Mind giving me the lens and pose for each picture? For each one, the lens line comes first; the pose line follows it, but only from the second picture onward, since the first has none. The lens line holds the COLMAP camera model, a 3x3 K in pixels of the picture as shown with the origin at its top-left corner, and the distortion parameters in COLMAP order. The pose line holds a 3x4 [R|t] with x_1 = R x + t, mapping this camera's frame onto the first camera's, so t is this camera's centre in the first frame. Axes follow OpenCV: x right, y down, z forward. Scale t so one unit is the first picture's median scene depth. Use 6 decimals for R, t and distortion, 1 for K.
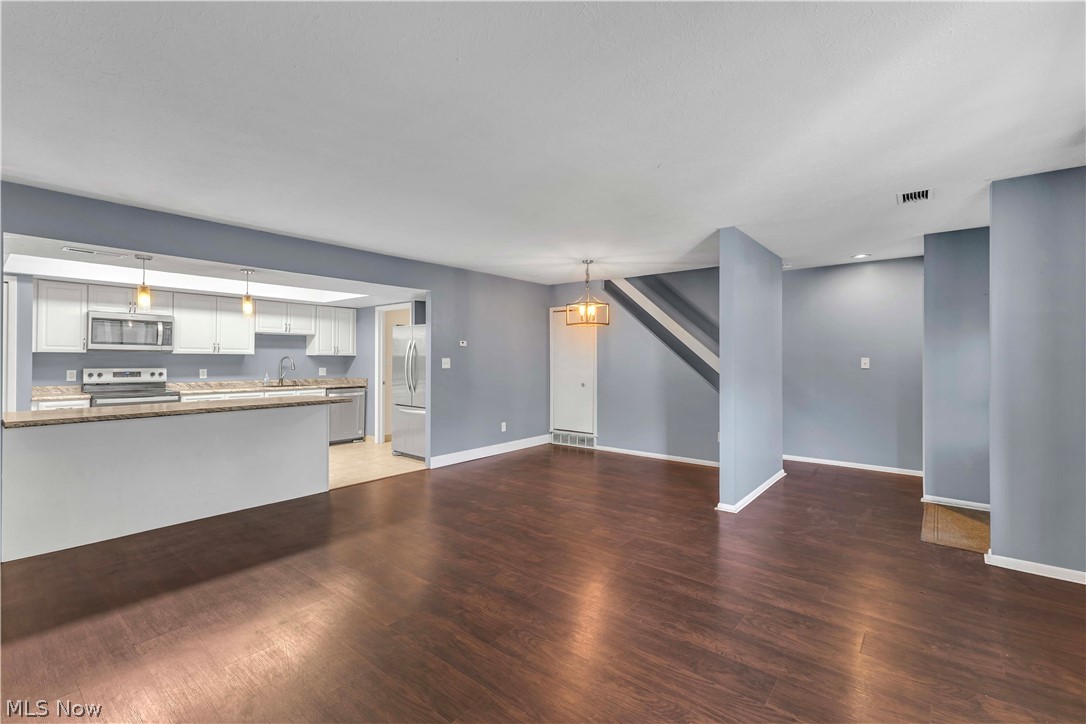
lens RADIAL K [[472.9, 0, 537.1], [0, 472.9, 355.3], [0, 0, 1]] dist [0.009331, -0.002031]
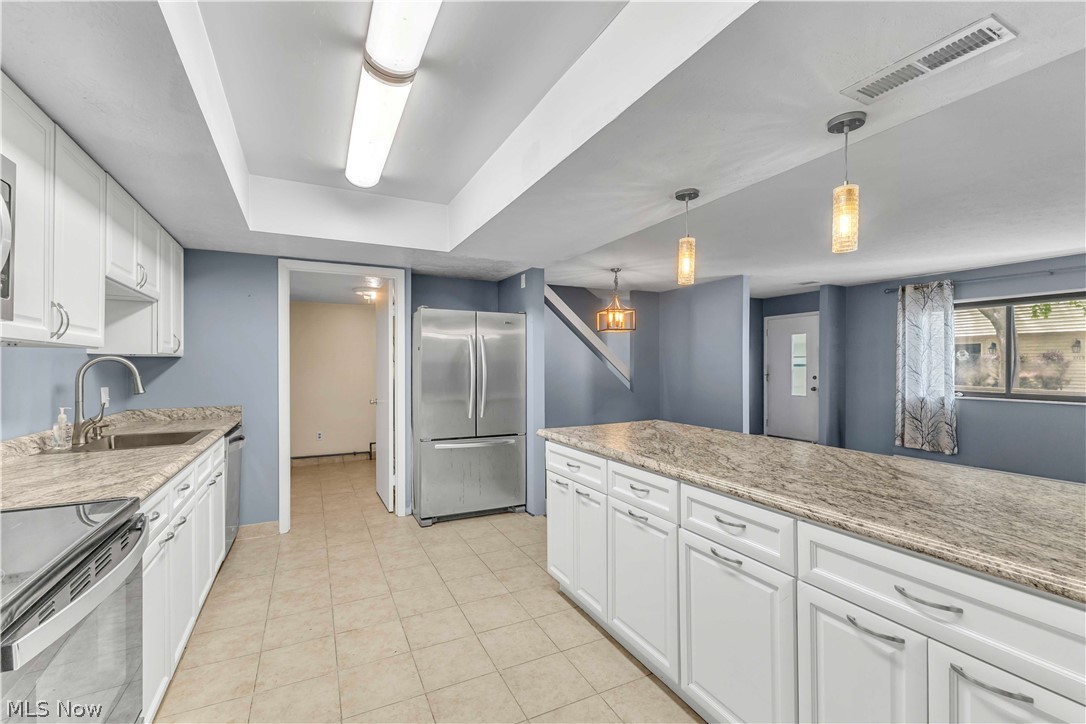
lens RADIAL K [[472.9, 0, 537.0], [0, 472.9, 369.1], [0, 0, 1]] dist [0.009331, -0.002031]
pose [[0.415327, -0.007639, 0.909640, -0.863328], [-0.002767, 0.999950, 0.009661, 0.009461], [-0.909668, -0.006529, 0.415285, 0.688019]]
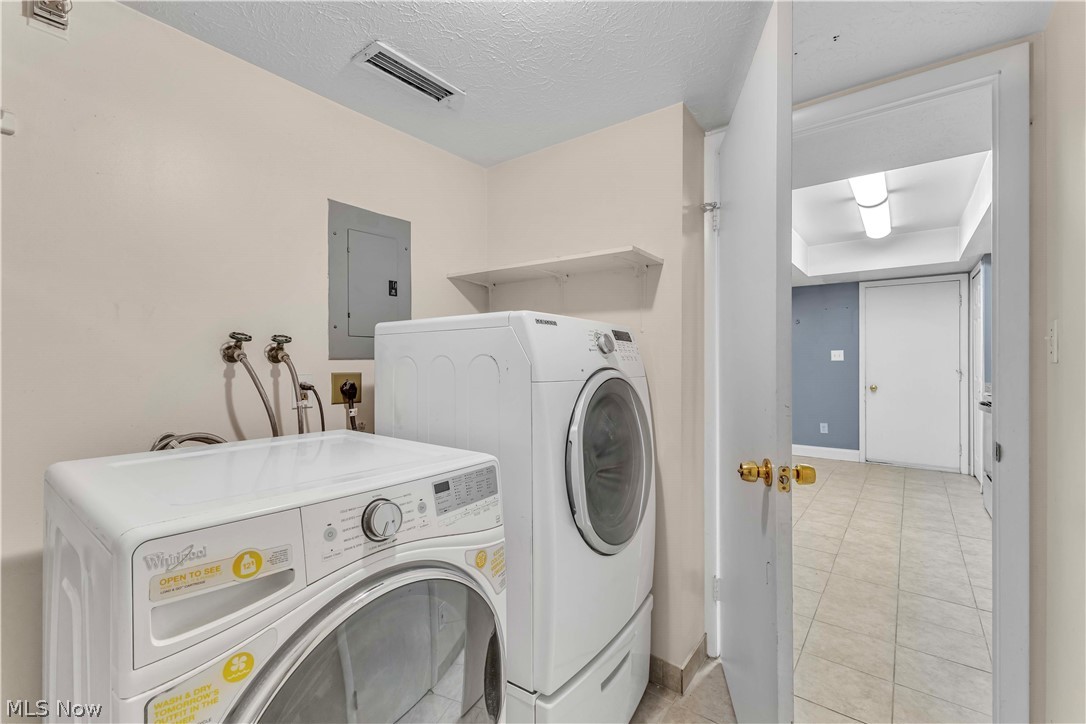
lens RADIAL K [[472.9, 0, 534.1], [0, 472.9, 359.4], [0, 0, 1]] dist [0.009331, -0.002031]
pose [[-0.999637, -0.001208, -0.026914, -0.157771], [-0.001044, 0.999981, -0.006100, 0.027002], [0.026921, -0.006070, -0.999619, 1.518596]]
